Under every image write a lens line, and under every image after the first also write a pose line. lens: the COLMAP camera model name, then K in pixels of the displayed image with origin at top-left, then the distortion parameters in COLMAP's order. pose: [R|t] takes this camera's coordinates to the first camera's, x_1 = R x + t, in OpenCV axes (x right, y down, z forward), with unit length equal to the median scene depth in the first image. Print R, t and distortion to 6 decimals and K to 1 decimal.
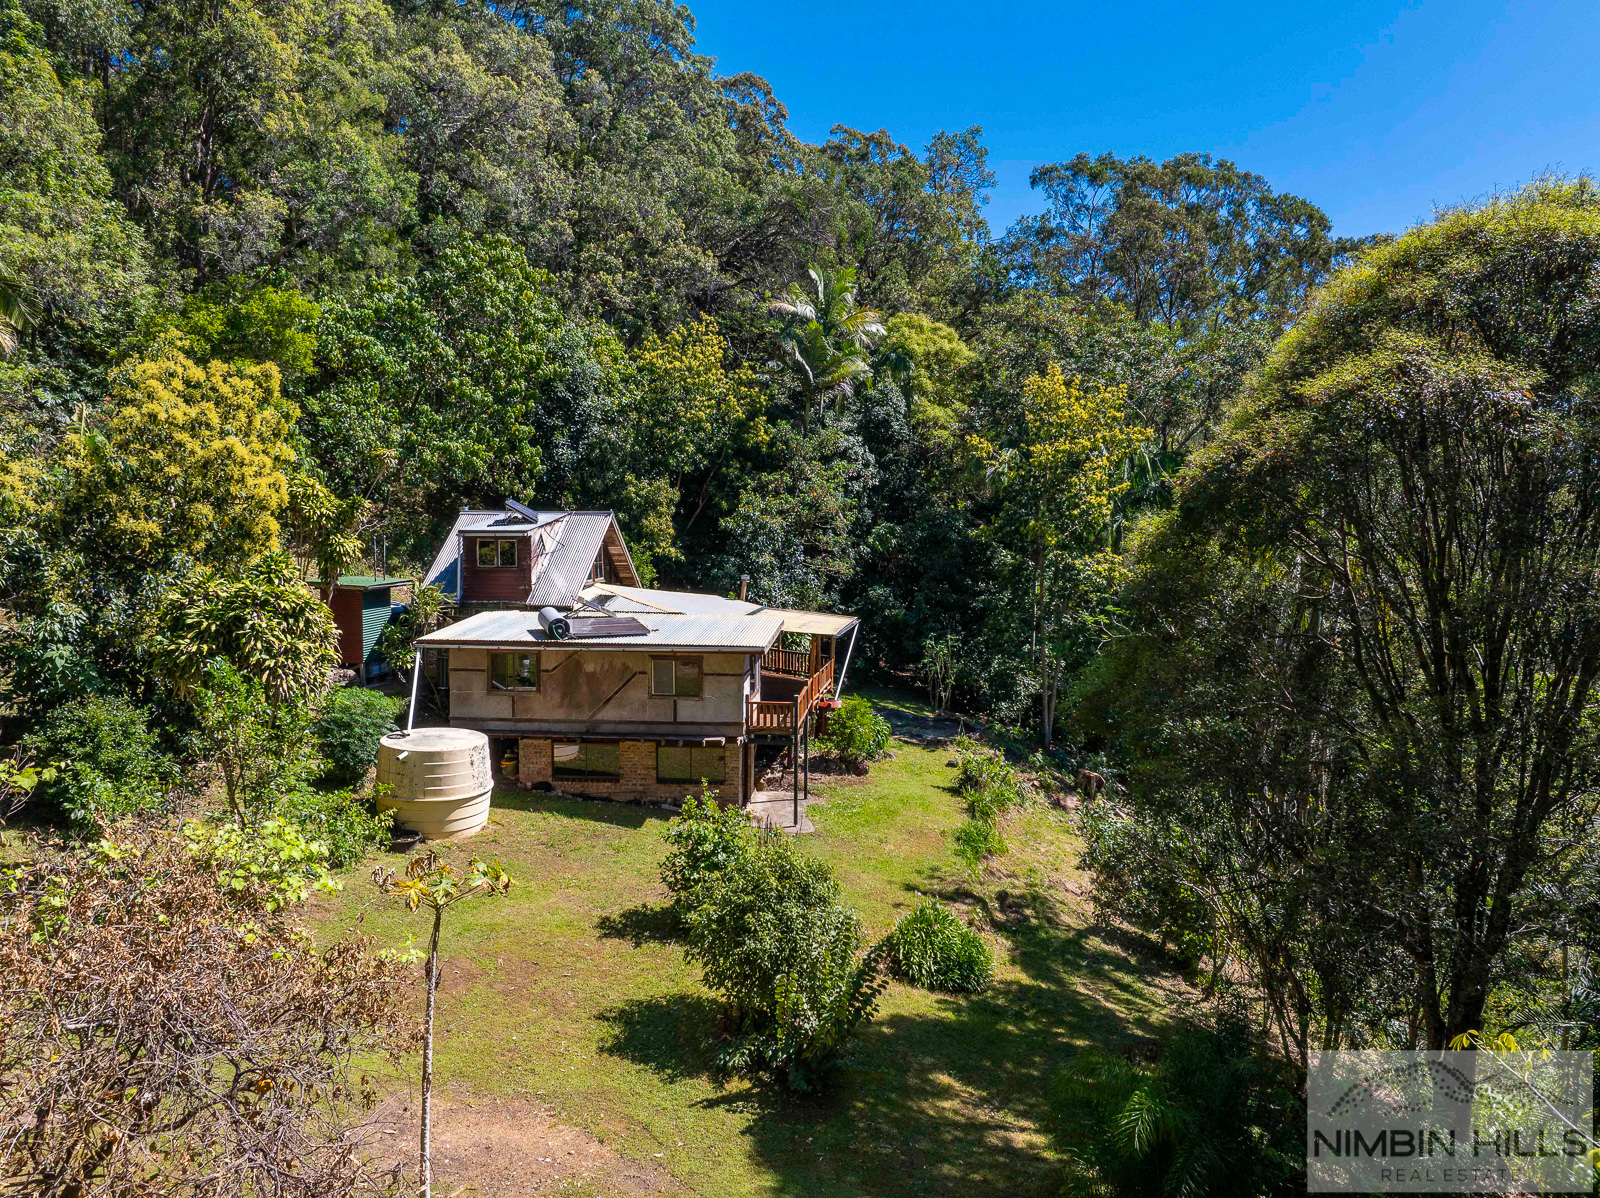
lens RADIAL K [[1126.7, 0, 793.9], [0, 1126.7, 601.8], [0, 0, 1]] dist [-0.038840, 0.004273]
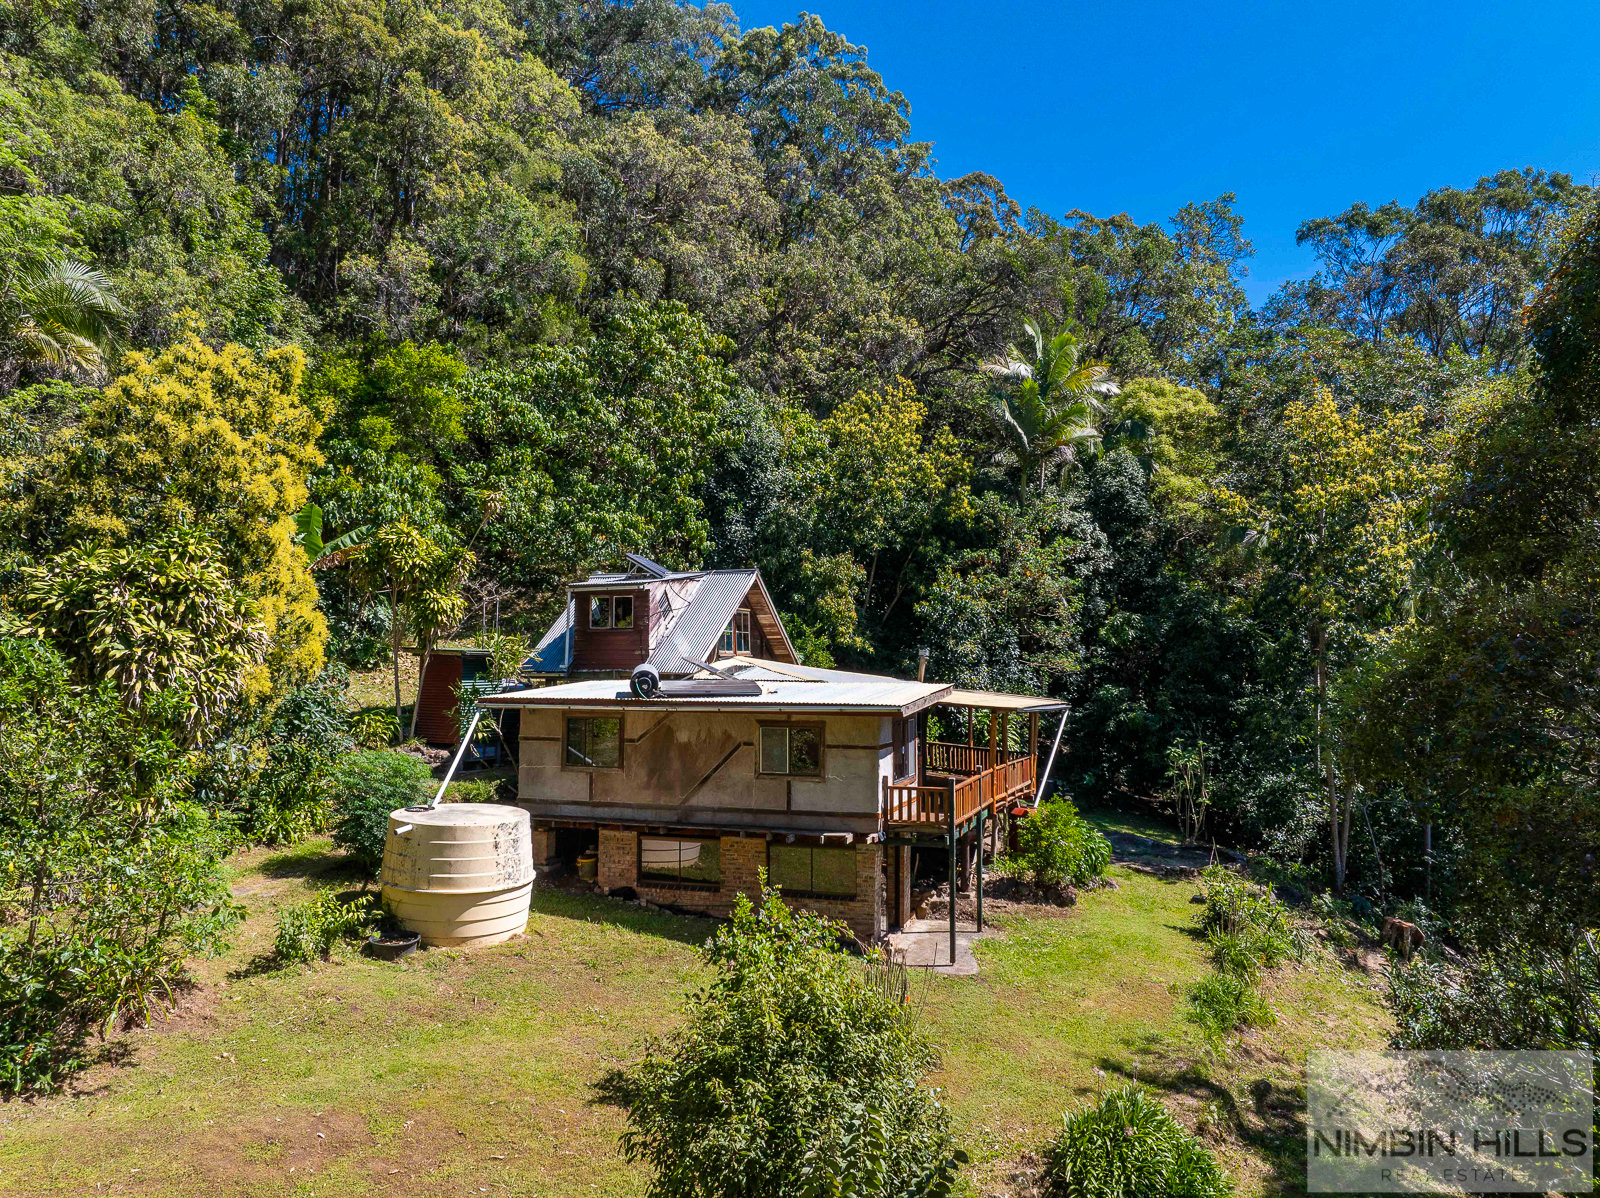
lens RADIAL K [[1126.7, 0, 798.3], [0, 1126.7, 597.1], [0, 0, 1]] dist [-0.038840, 0.004273]
pose [[0.972572, -0.016323, -0.232028, 0.058781], [-0.017062, 0.989841, -0.141151, 0.055373], [0.231975, 0.141238, 0.962413, 0.204100]]
